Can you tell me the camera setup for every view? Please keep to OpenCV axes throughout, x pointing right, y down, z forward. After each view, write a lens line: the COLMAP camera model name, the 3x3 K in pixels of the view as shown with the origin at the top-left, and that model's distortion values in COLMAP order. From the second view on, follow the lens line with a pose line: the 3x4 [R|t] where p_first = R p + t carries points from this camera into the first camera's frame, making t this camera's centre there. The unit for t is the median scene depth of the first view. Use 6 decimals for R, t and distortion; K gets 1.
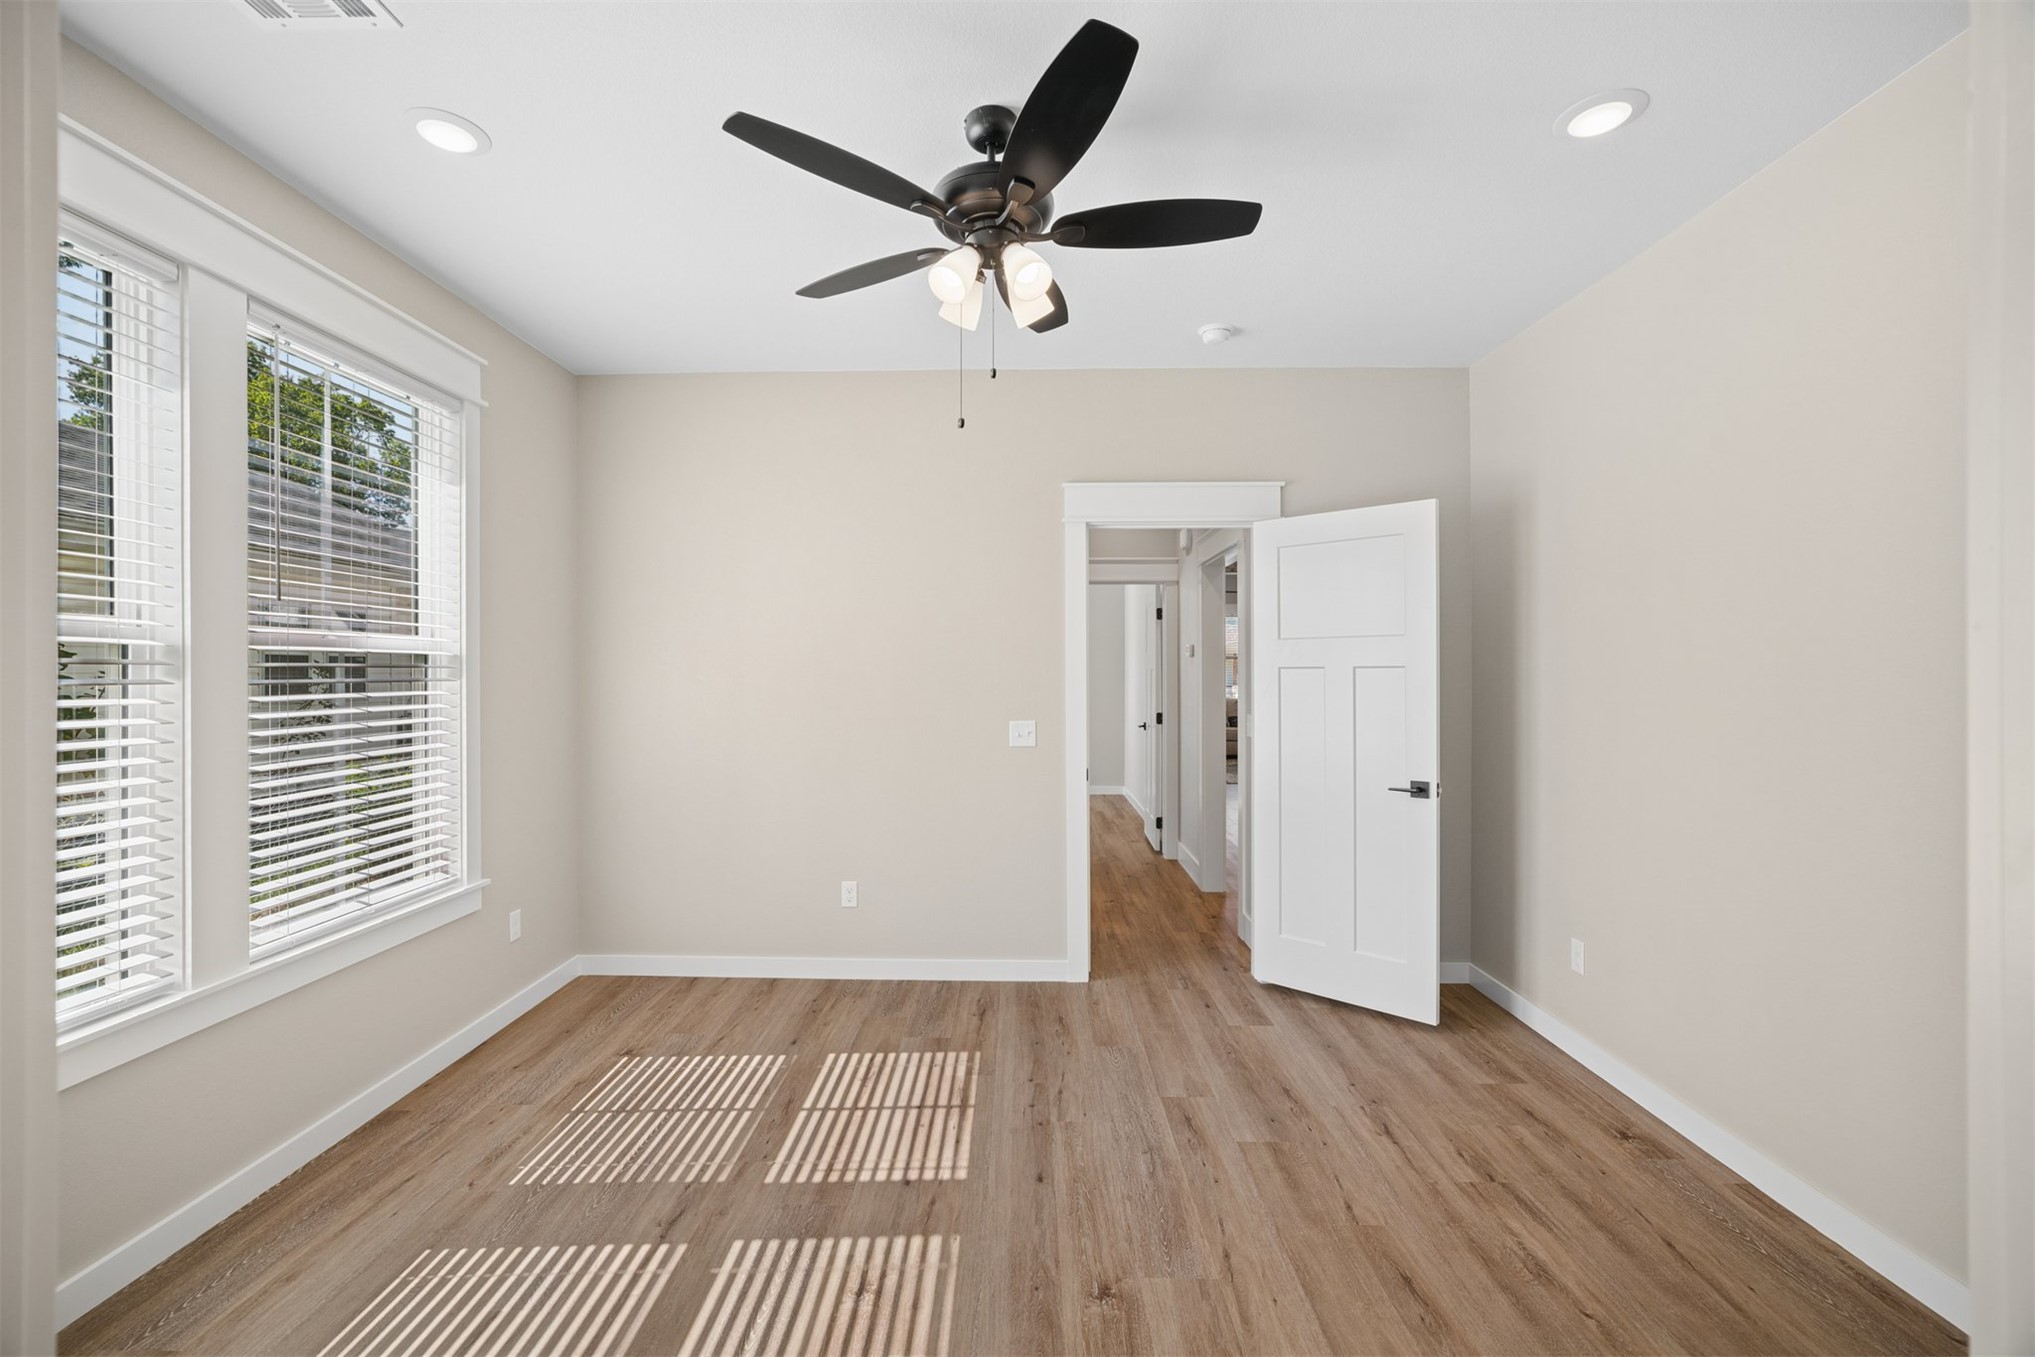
lens RADIAL K [[860.0, 0, 989.3], [0, 860.0, 673.8], [0, 0, 1]] dist [0.008622, -0.000372]
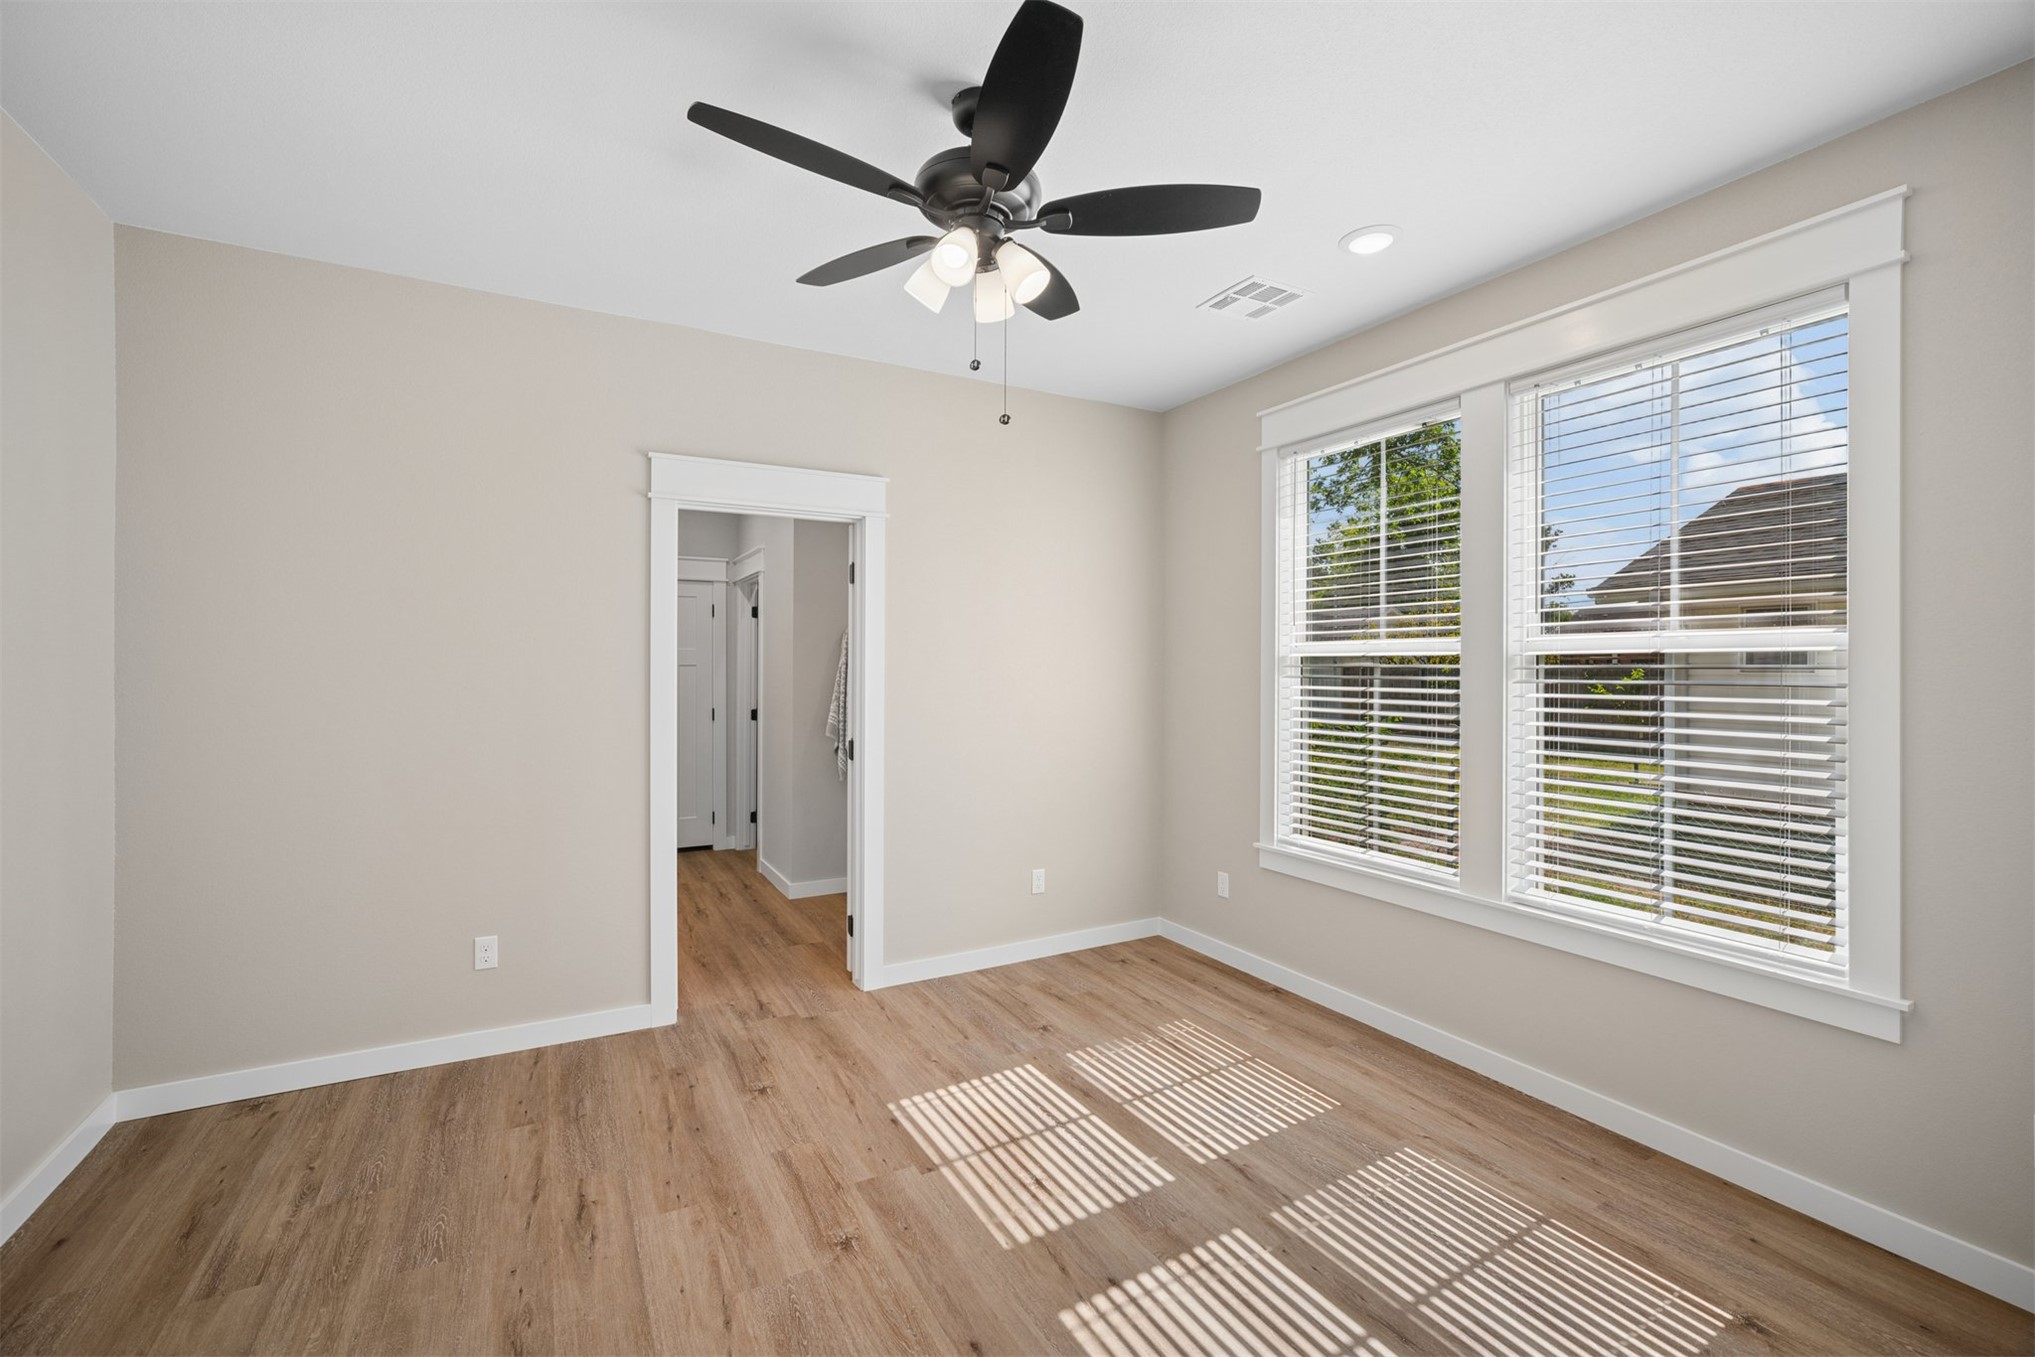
lens RADIAL K [[925.4, 0, 1015.9], [0, 925.4, 675.6], [0, 0, 1]] dist [-0.025547, 0.000208]
pose [[-0.865003, -0.000290, -0.501767, 0.398388], [-0.007253, 0.999903, 0.011925, -0.005976], [0.501715, 0.013954, -0.864921, 1.587672]]
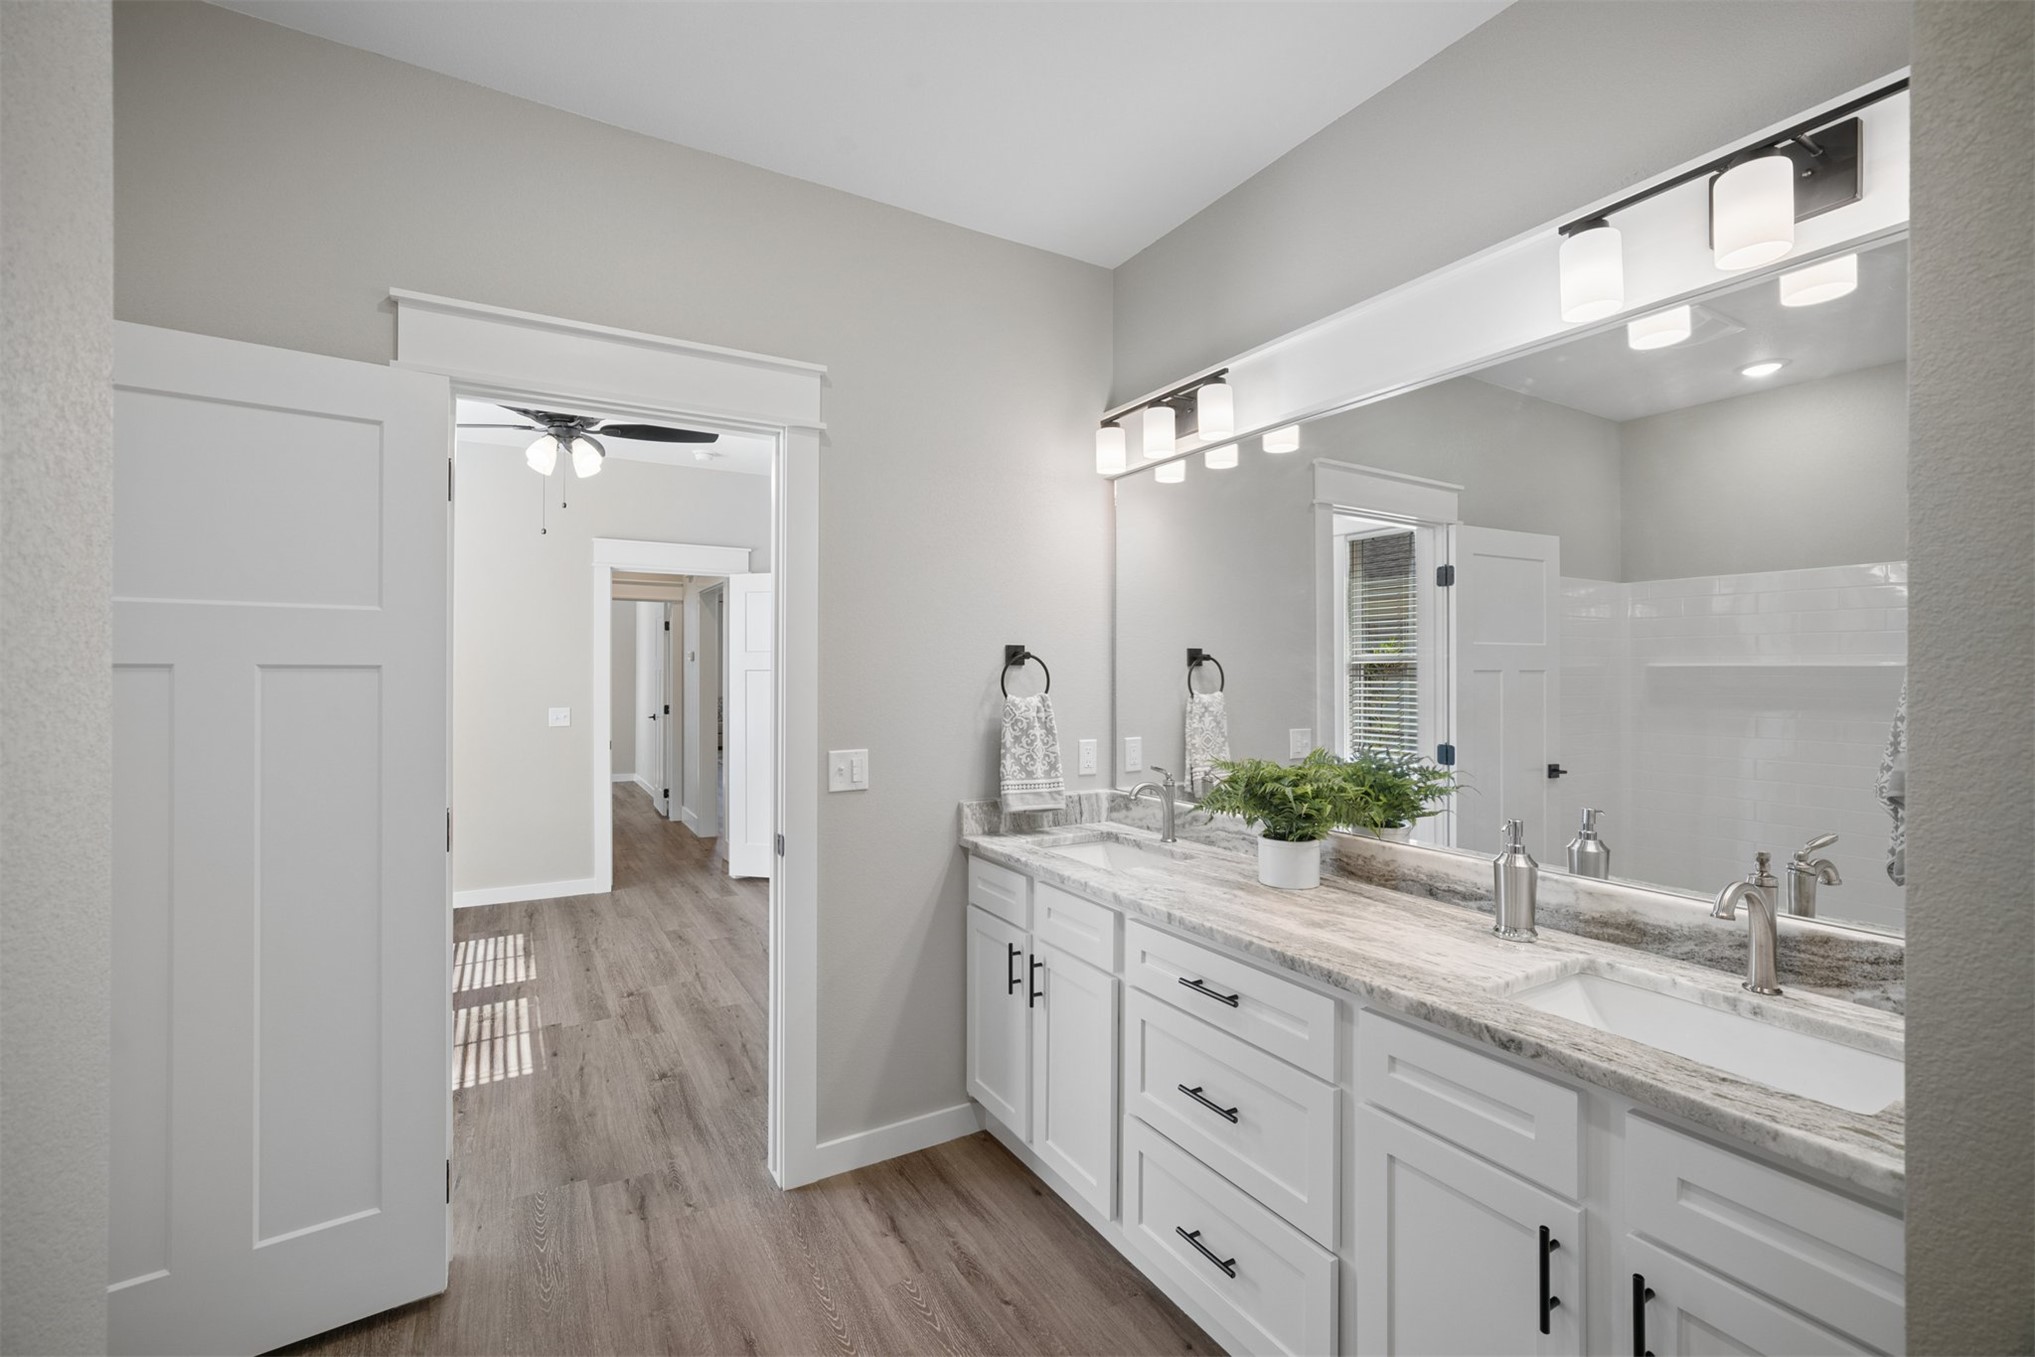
lens RADIAL K [[860.6, 0, 1008.3], [0, 860.6, 672.1], [0, 0, 1]] dist [-0.021941, 0.009894]
pose [[0.842409, 0.004818, 0.538818, -0.142150], [-0.002735, 0.999985, -0.004666, 0.003995], [-0.538832, 0.002458, 0.842409, -0.805310]]
